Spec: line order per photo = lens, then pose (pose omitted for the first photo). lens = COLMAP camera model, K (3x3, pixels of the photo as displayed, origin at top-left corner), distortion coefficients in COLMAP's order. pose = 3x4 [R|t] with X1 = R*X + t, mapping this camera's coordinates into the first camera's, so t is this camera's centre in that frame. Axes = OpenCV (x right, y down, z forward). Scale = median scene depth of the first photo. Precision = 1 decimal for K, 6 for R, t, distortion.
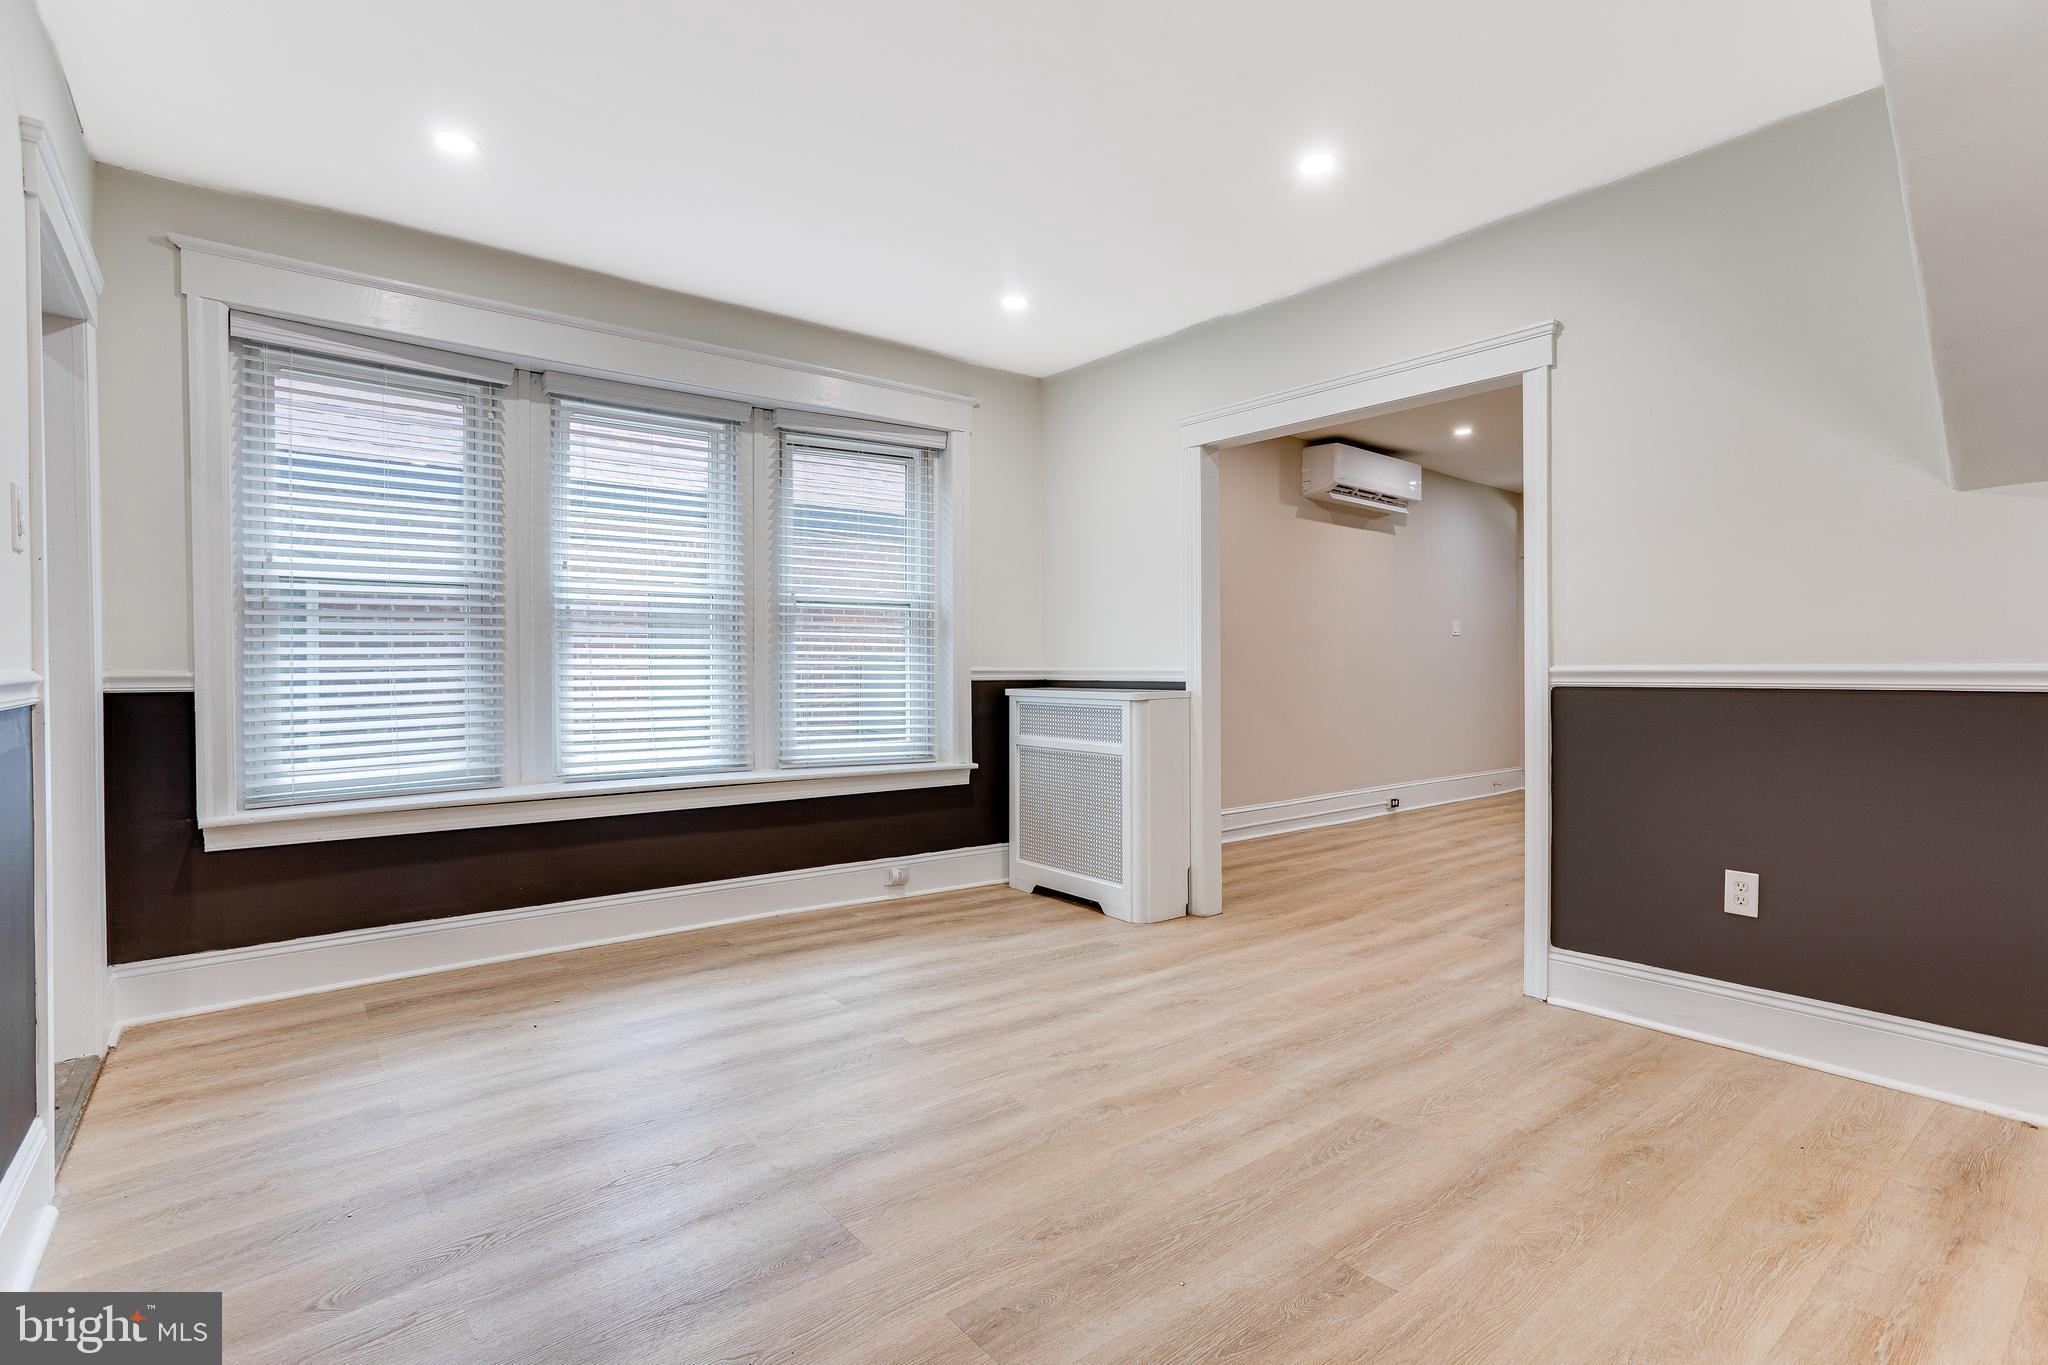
lens RADIAL K [[989.6, 0, 1022.0], [0, 989.6, 673.6], [0, 0, 1]] dist [-0.057798, 0.038234]
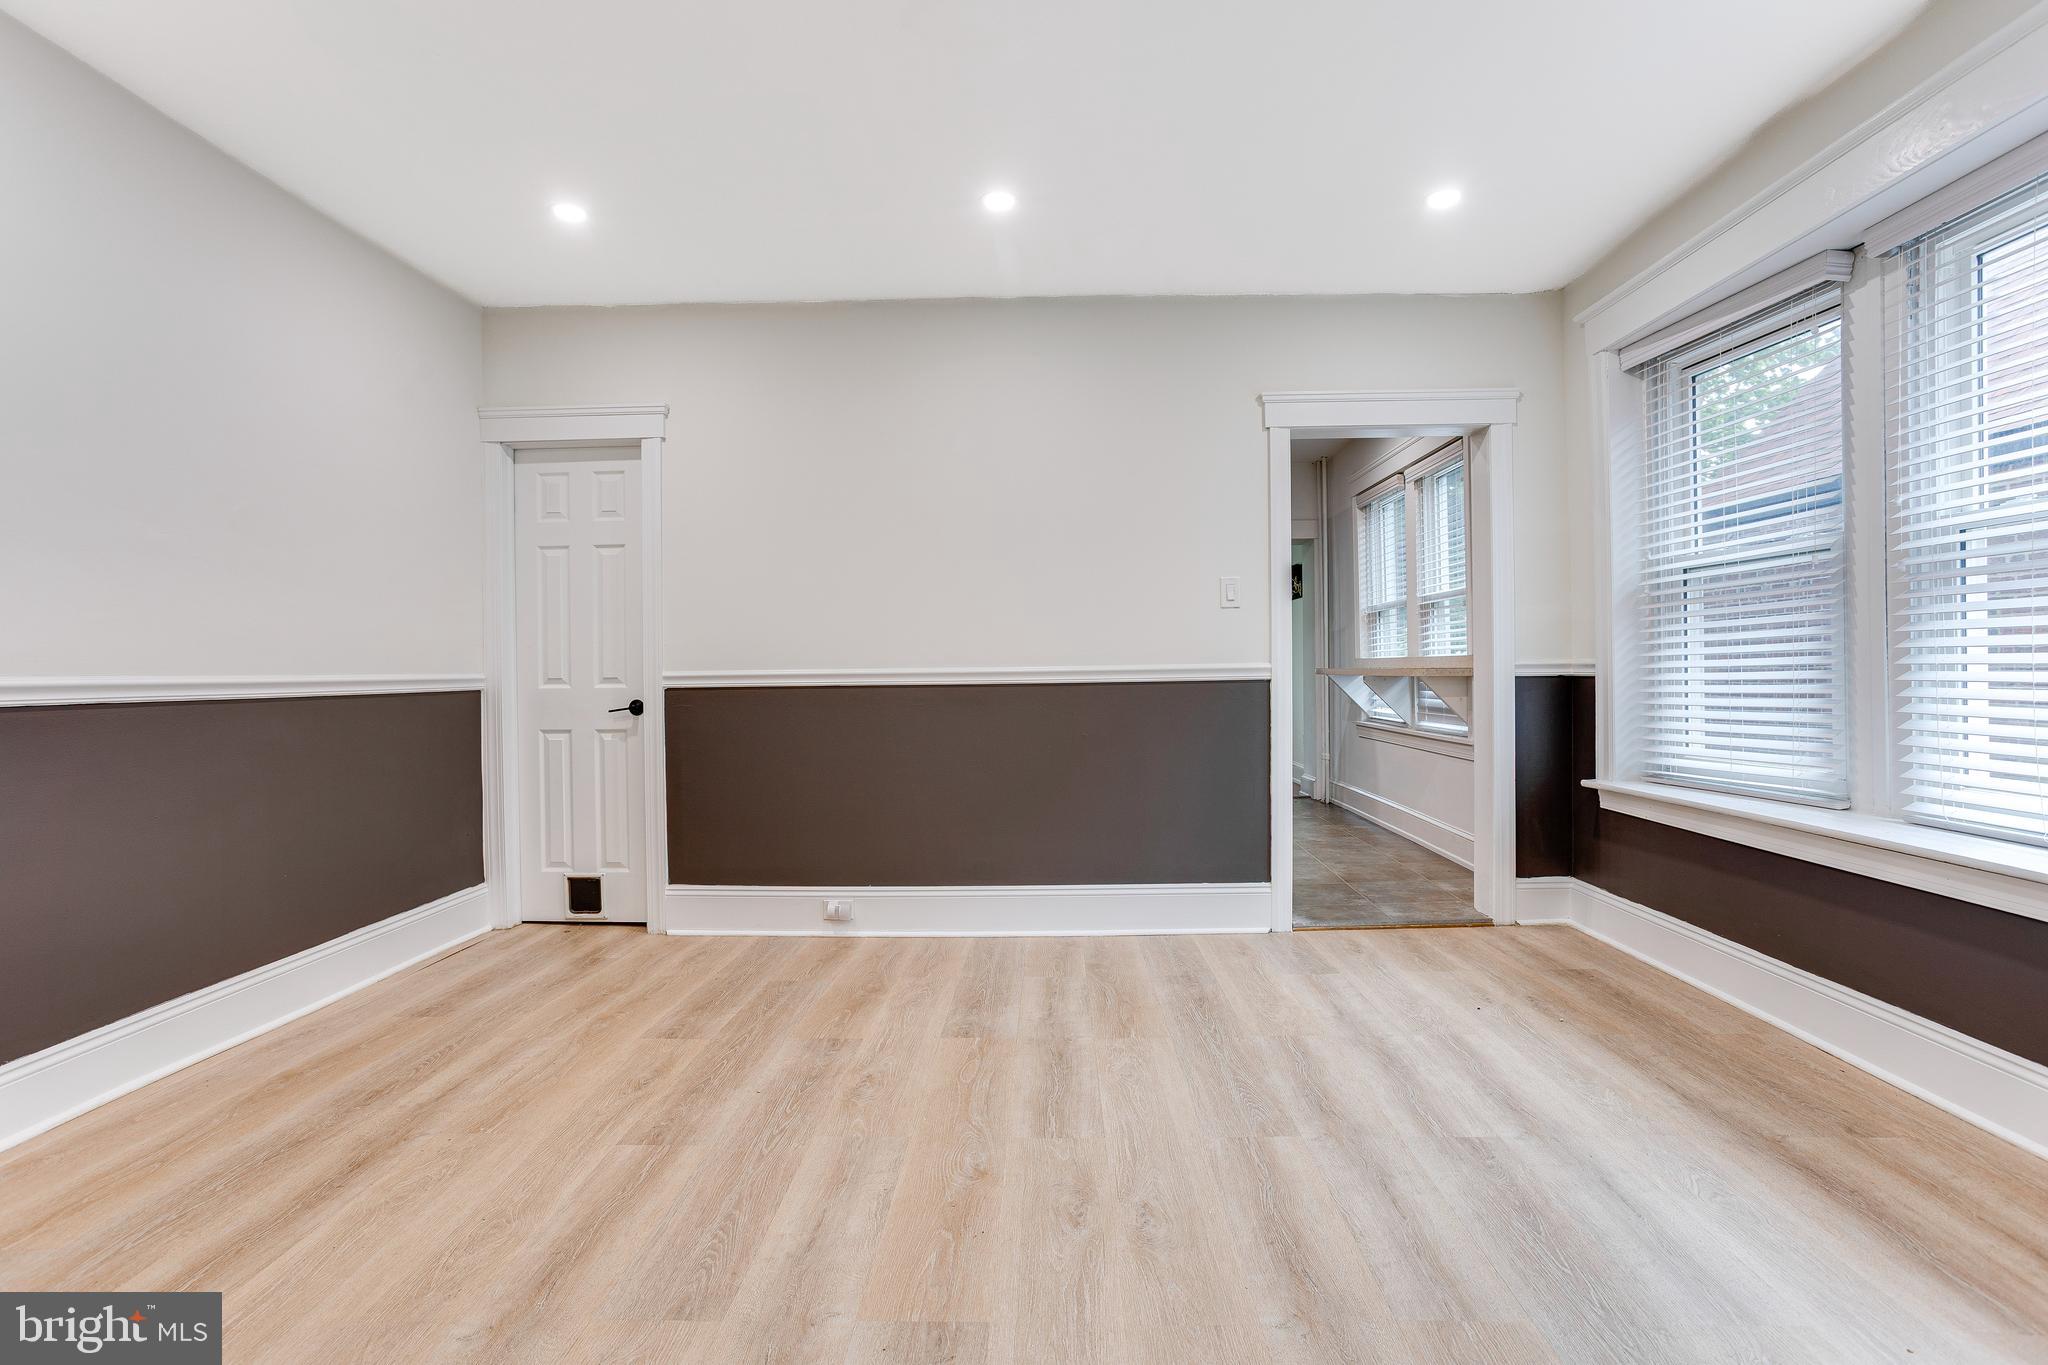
lens RADIAL K [[989.6, 0, 1022.0], [0, 989.6, 673.6], [0, 0, 1]] dist [-0.057798, 0.038234]
pose [[-0.655886, 0.014738, -0.754716, 0.617959], [0.011365, 0.999889, 0.009648, -0.004676], [0.754774, -0.002249, -0.655981, 1.393635]]
